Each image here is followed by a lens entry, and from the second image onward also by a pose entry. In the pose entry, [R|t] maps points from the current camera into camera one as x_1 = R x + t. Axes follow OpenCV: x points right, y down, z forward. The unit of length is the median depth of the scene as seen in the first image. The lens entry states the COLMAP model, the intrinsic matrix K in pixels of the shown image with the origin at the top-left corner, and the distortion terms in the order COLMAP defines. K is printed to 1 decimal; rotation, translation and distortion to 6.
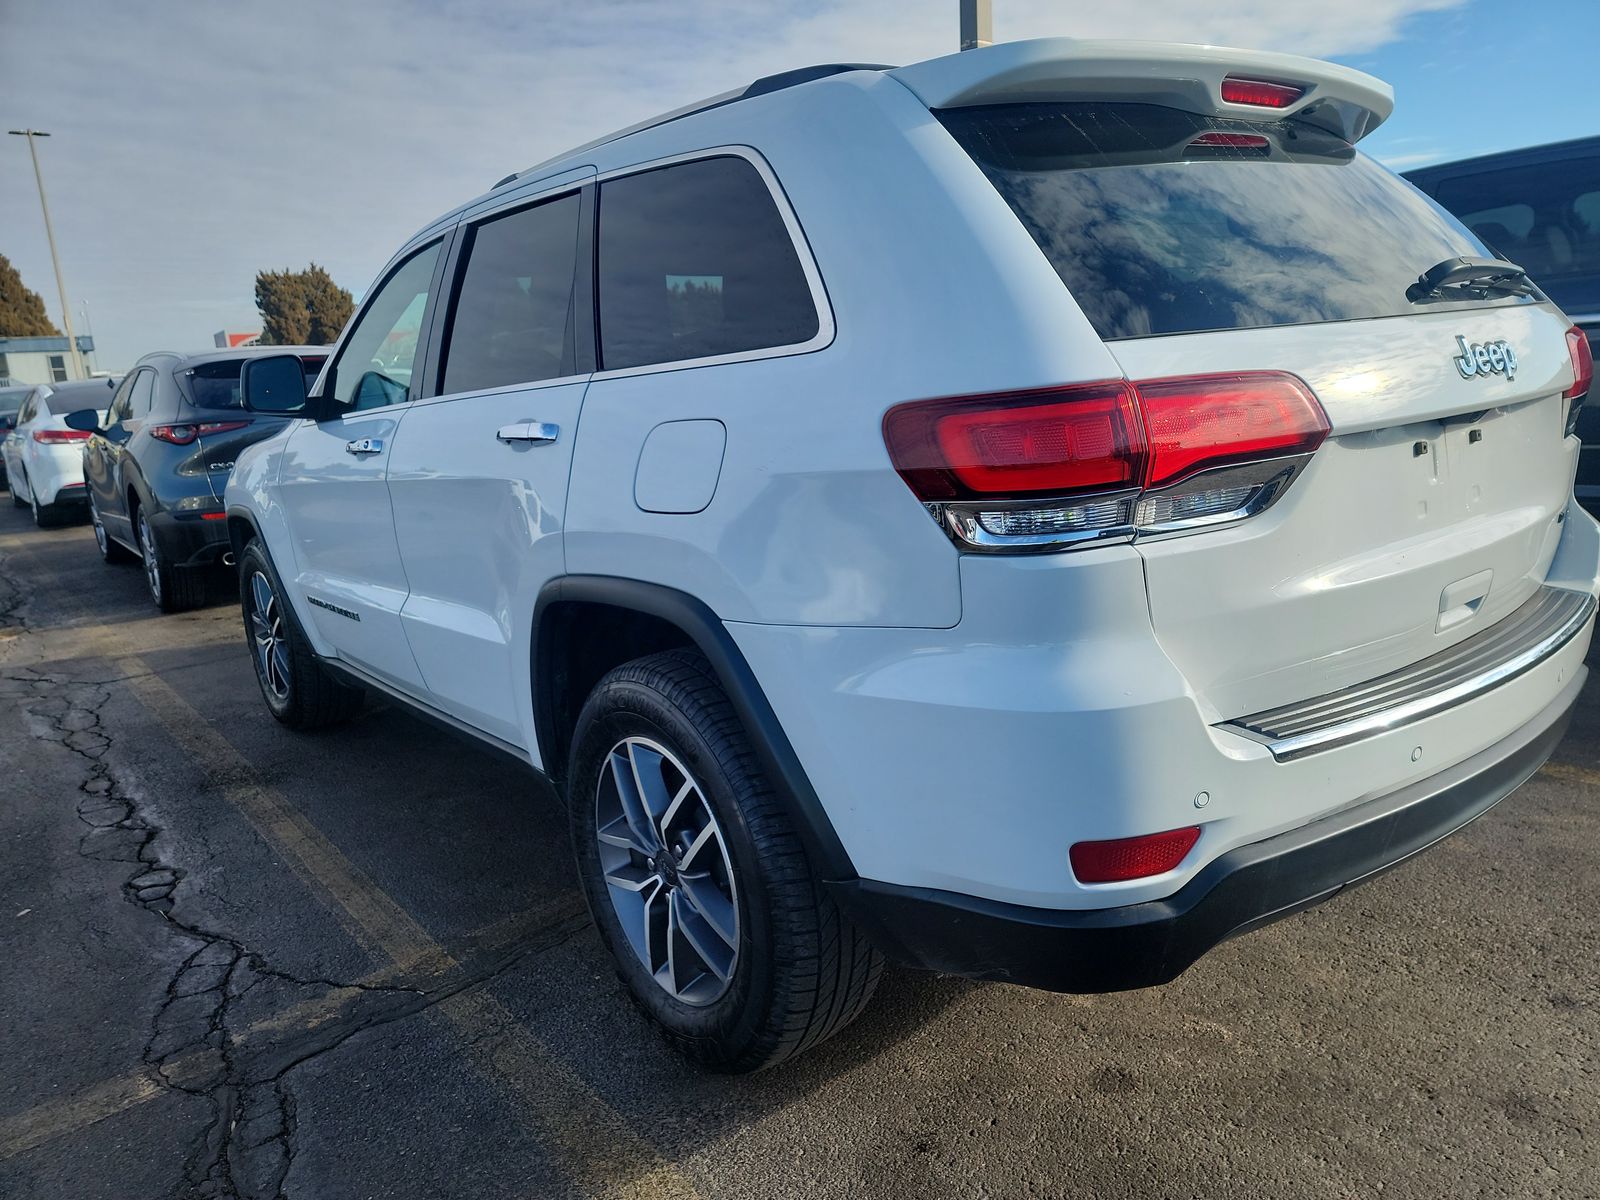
lens RADIAL K [[1128.9, 0, 799.0], [0, 1128.9, 600.6], [0, 0, 1]] dist [0.050351, -0.003577]
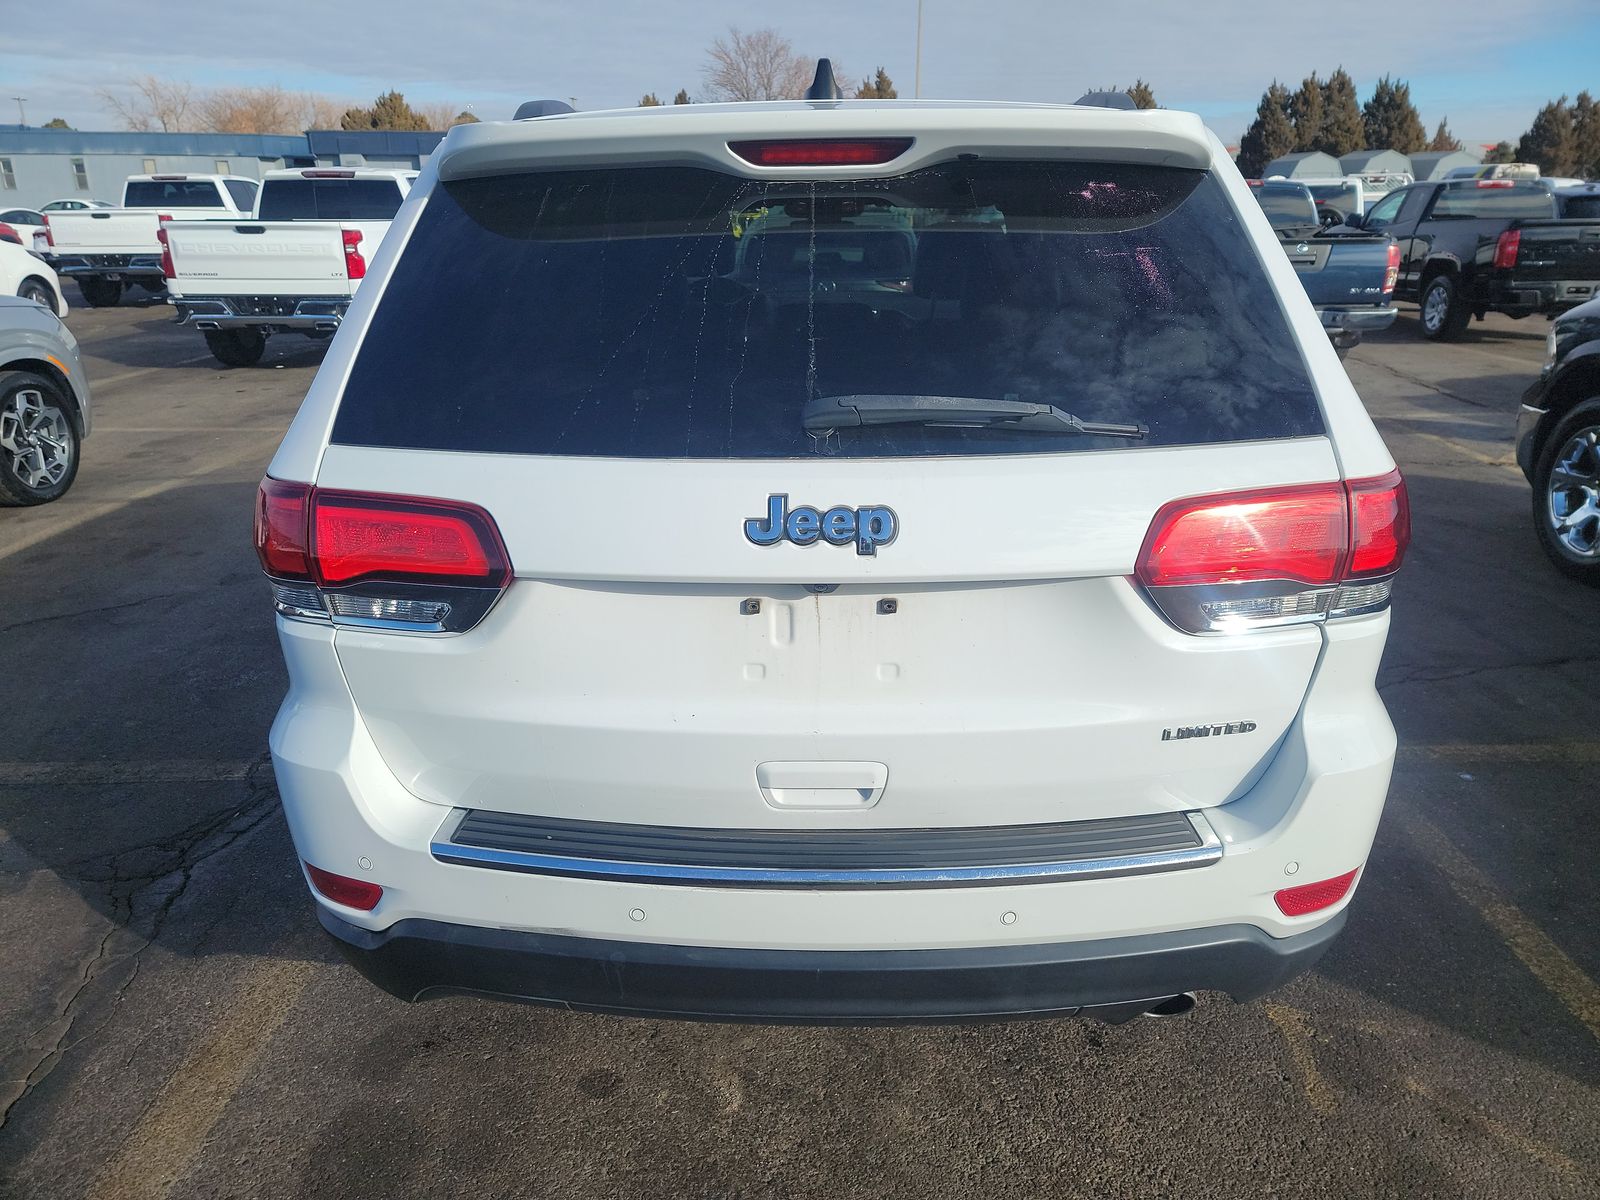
lens RADIAL K [[1128.9, 0, 803.3], [0, 1128.9, 598.4], [0, 0, 1]] dist [0.050351, -0.003577]
pose [[0.768122, 0.266581, -0.582171, 1.005962], [-0.178183, 0.962290, 0.205545, -0.303804], [0.615012, -0.054151, 0.786656, 0.314080]]
